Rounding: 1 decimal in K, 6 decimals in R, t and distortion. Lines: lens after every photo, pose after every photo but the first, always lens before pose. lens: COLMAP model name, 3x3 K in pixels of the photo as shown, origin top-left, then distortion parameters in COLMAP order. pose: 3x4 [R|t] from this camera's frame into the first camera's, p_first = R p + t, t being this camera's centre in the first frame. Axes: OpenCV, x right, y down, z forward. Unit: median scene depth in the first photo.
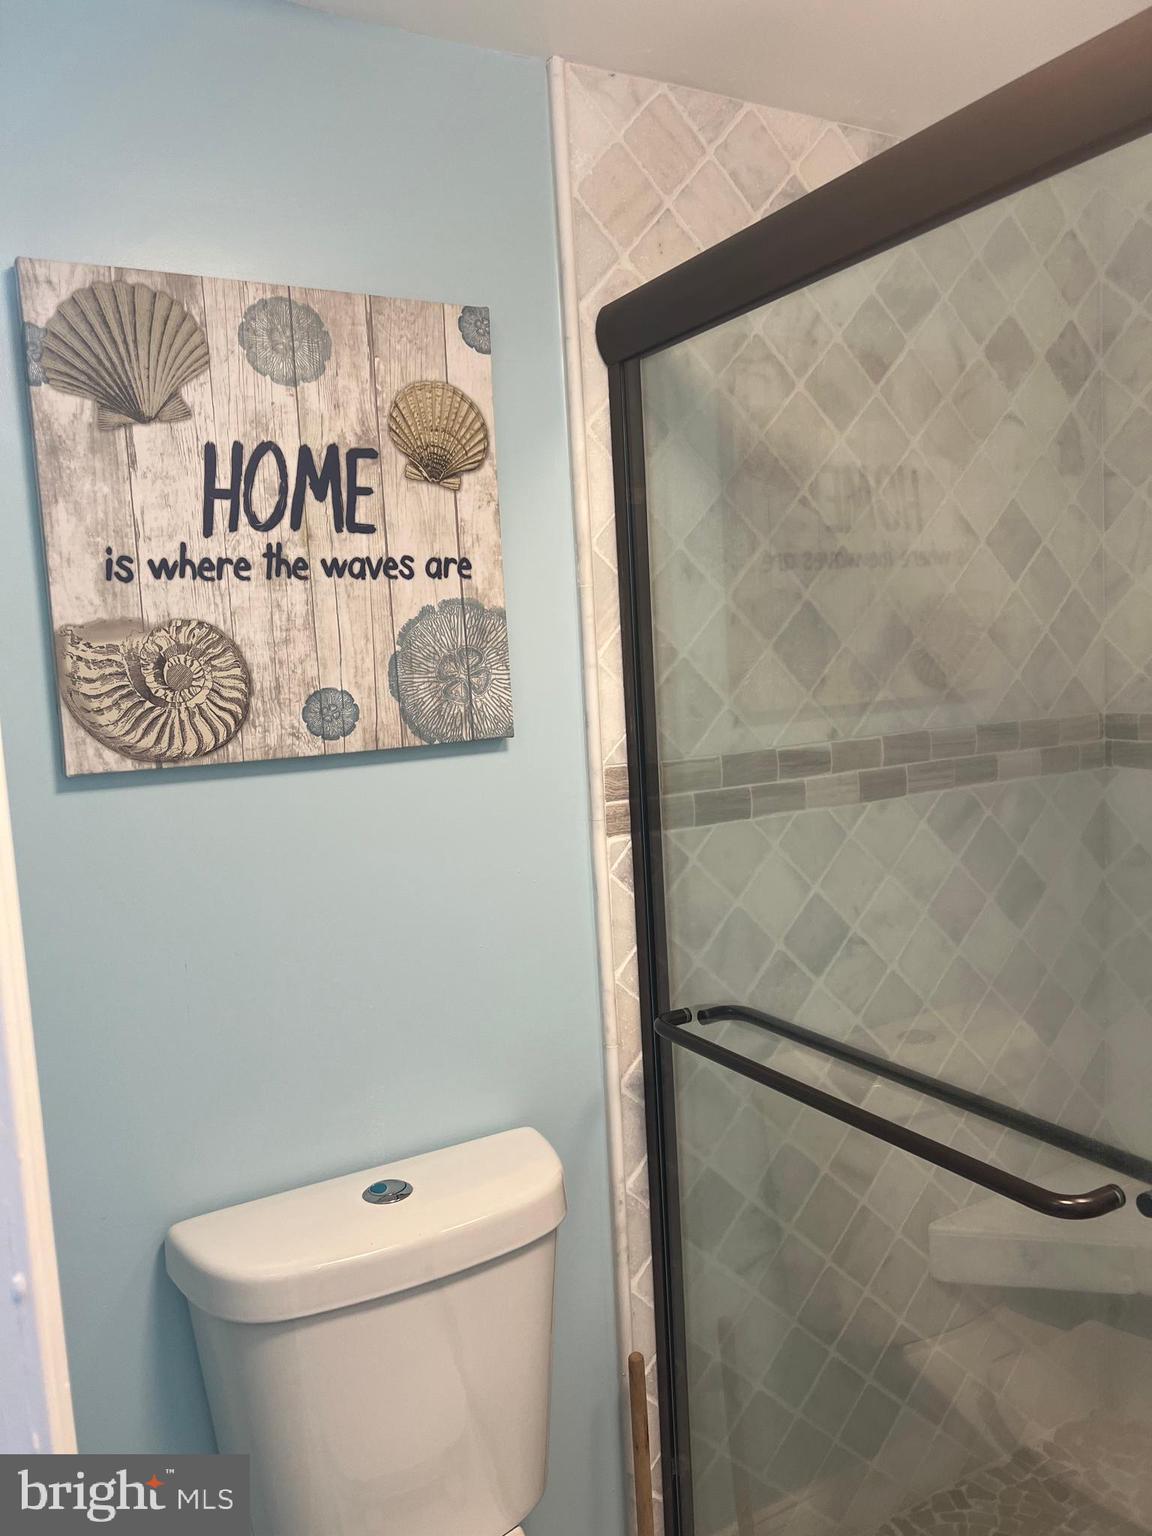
lens RADIAL K [[1151.1, 0, 573.6], [0, 1151.1, 769.8], [0, 0, 1]] dist [0.031891, -0.041541]
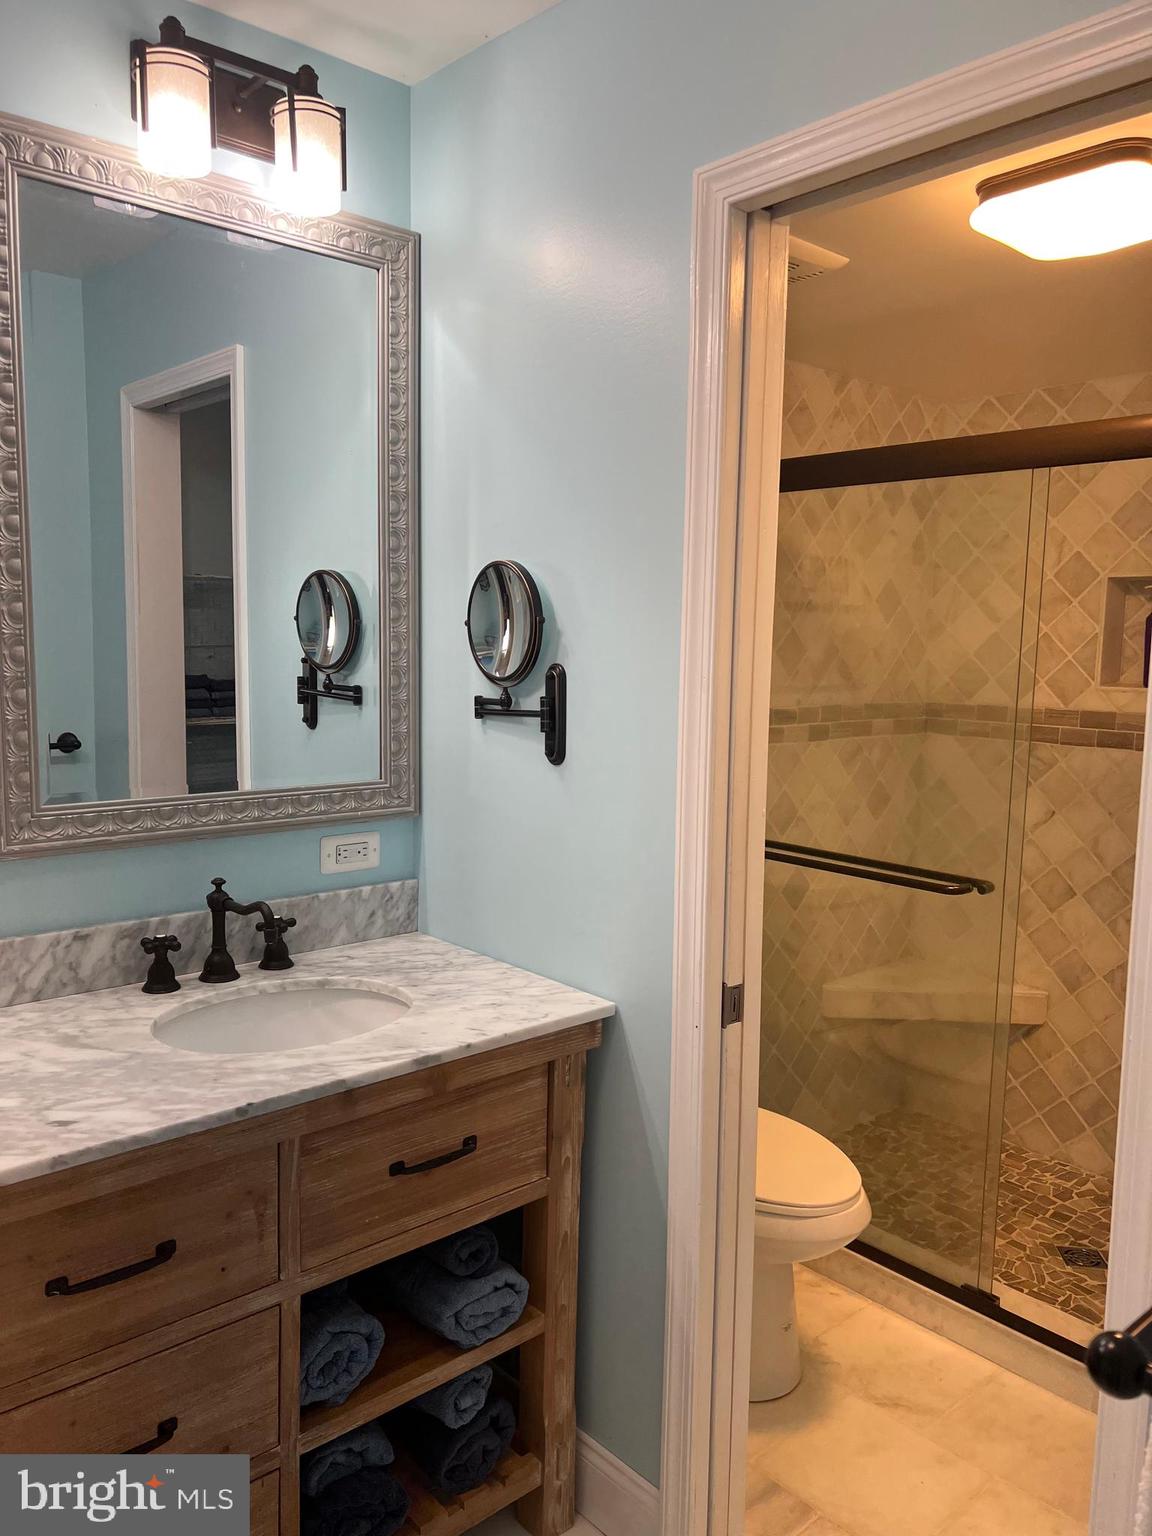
lens RADIAL K [[1151.1, 0, 557.5], [0, 1151.1, 793.4], [0, 0, 1]] dist [0.031891, -0.041541]
pose [[0.977496, 0.040296, 0.207068, -0.480379], [-0.045652, 0.998733, 0.021150, 0.084861], [-0.205954, -0.030127, 0.978098, -0.651457]]
